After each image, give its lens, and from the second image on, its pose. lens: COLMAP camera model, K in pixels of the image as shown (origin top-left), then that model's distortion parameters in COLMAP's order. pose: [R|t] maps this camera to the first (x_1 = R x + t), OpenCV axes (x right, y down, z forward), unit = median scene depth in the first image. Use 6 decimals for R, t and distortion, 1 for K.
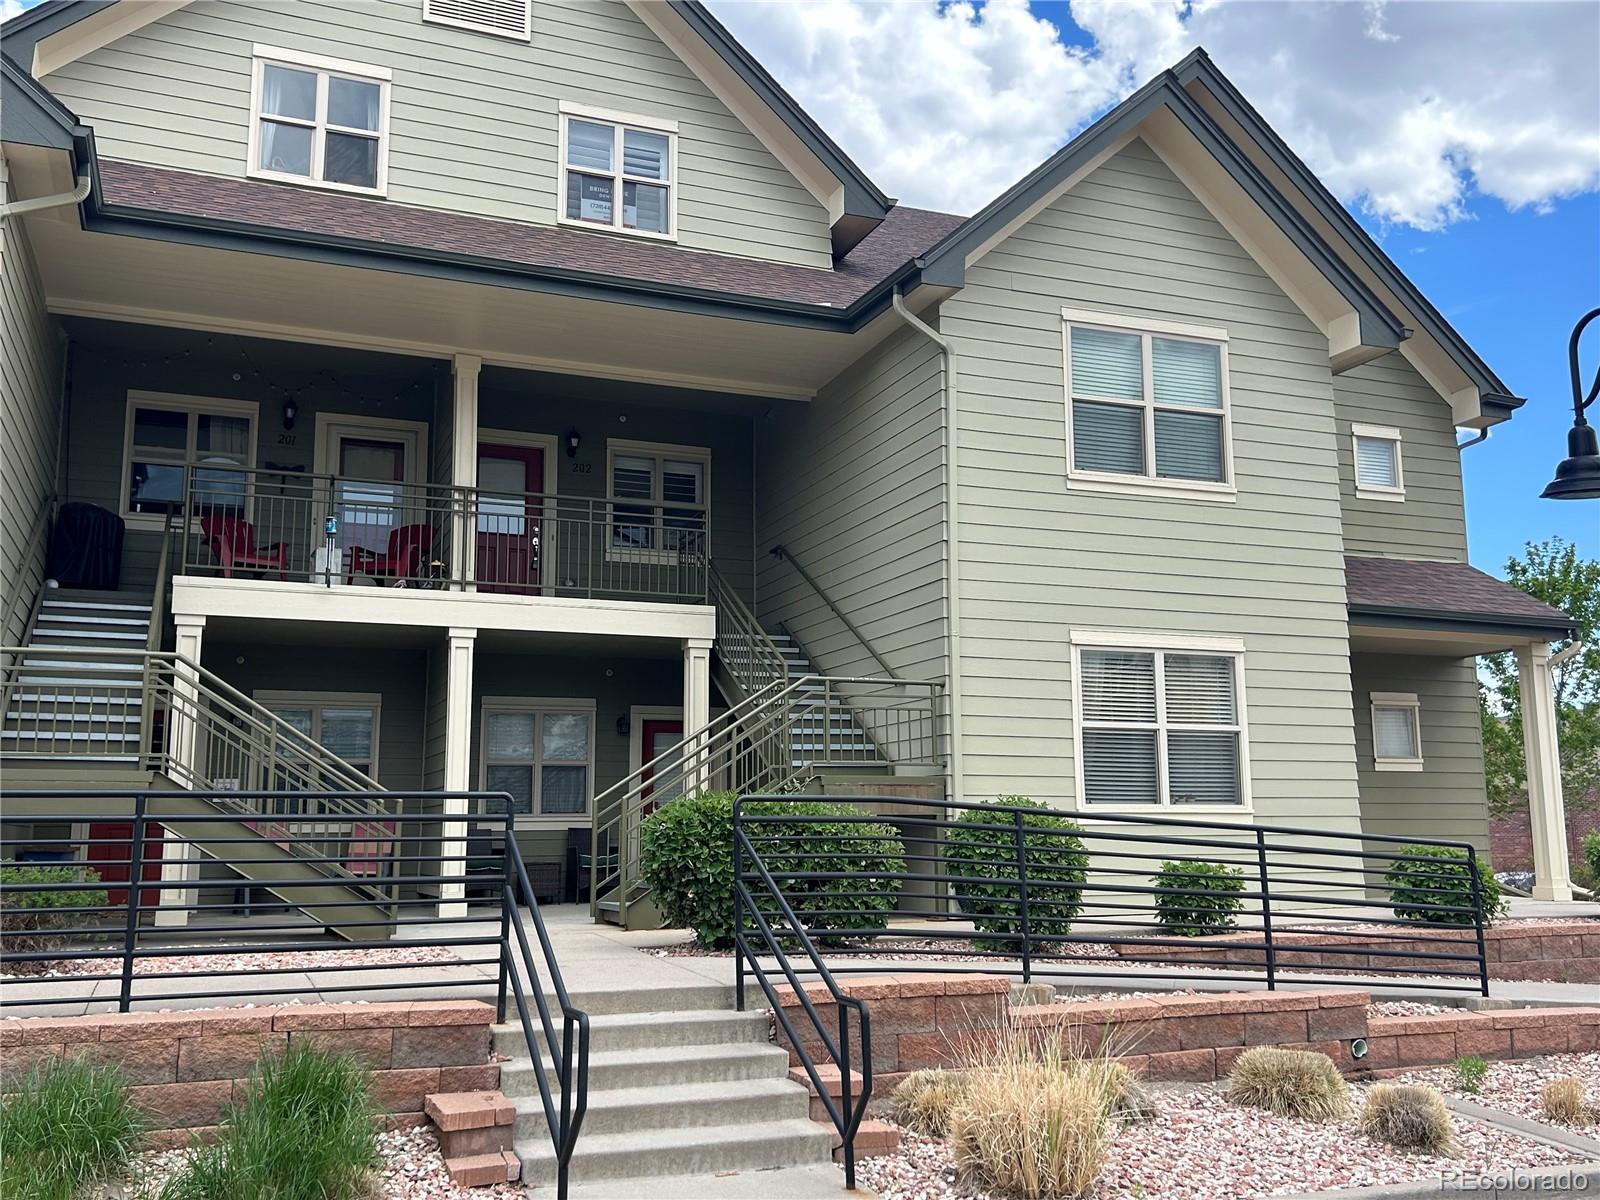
lens RADIAL K [[1491.8, 0, 803.0], [0, 1491.8, 604.0], [0, 0, 1]] dist [0.051125, 0.000000]
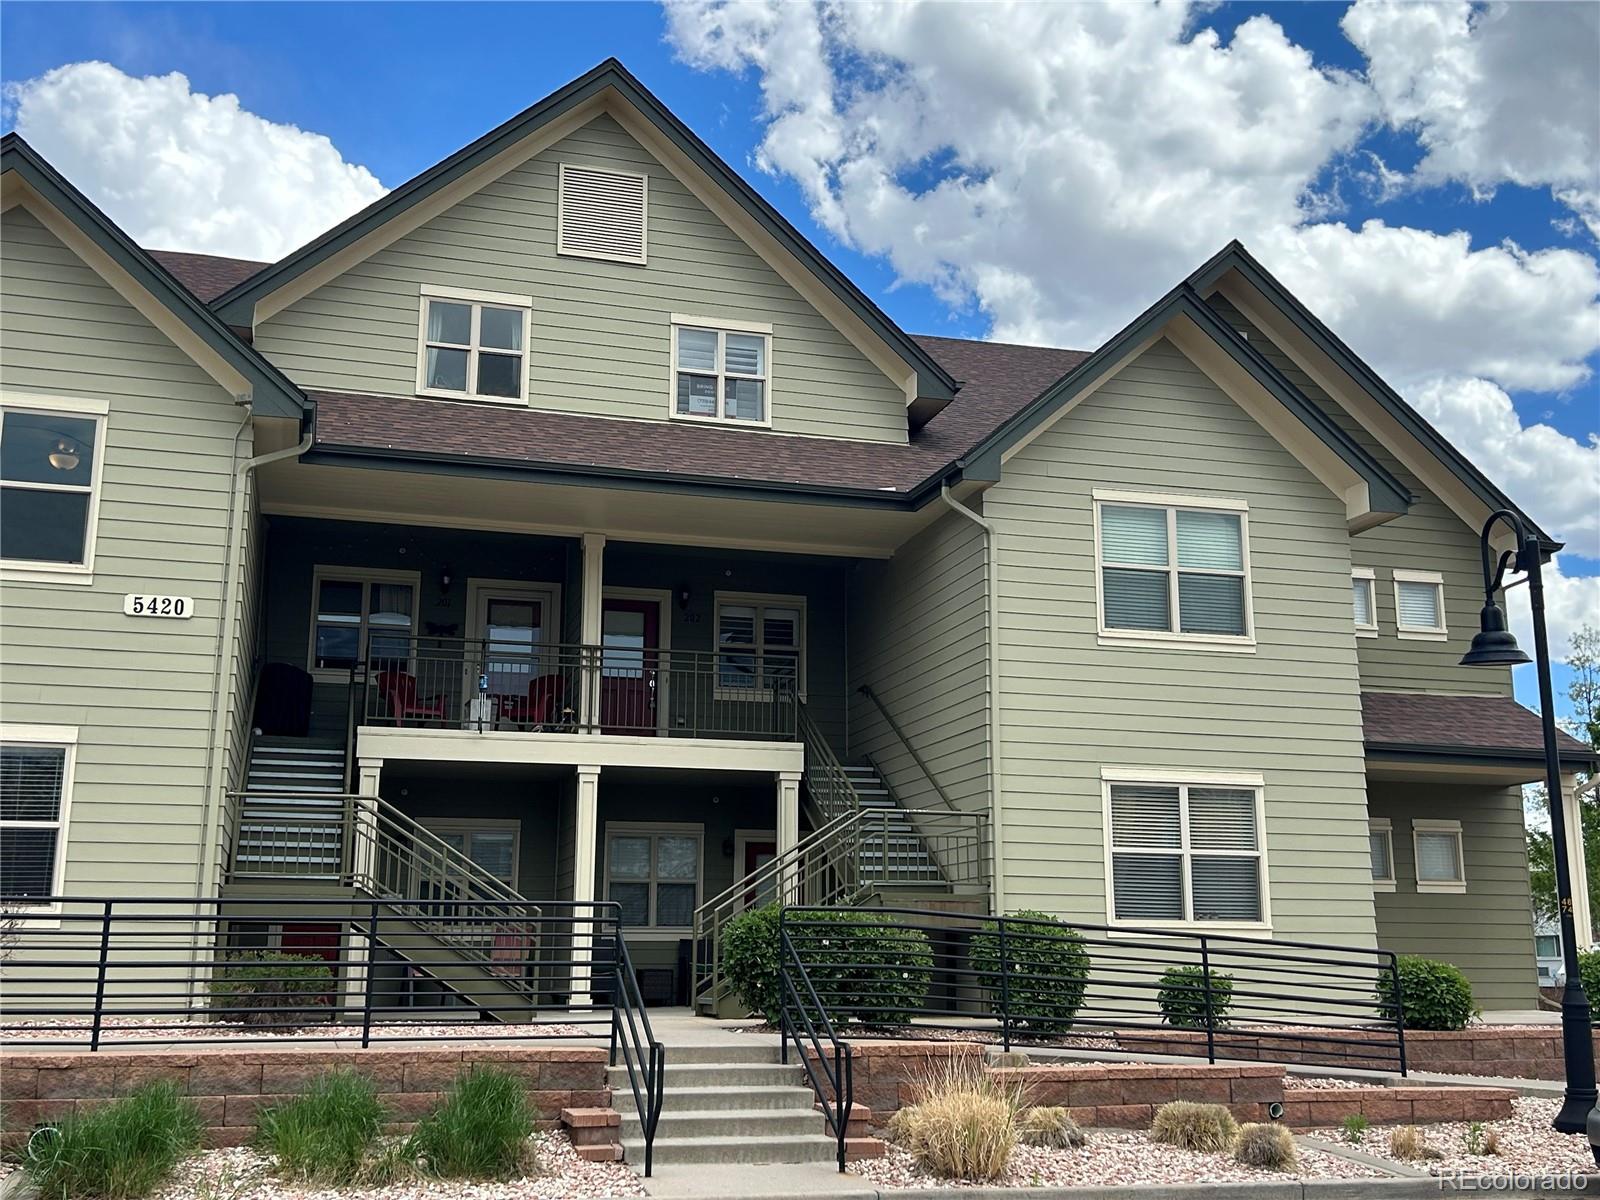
lens RADIAL K [[1716.3, 0, 798.6], [0, 1716.3, 595.7], [0, 0, 1]] dist [0.076639, 0.000000]
pose [[0.994424, -0.014171, -0.104495, 0.084712], [0.008040, 0.998234, -0.058859, -0.038268], [0.105145, 0.057691, 0.992782, -0.354180]]
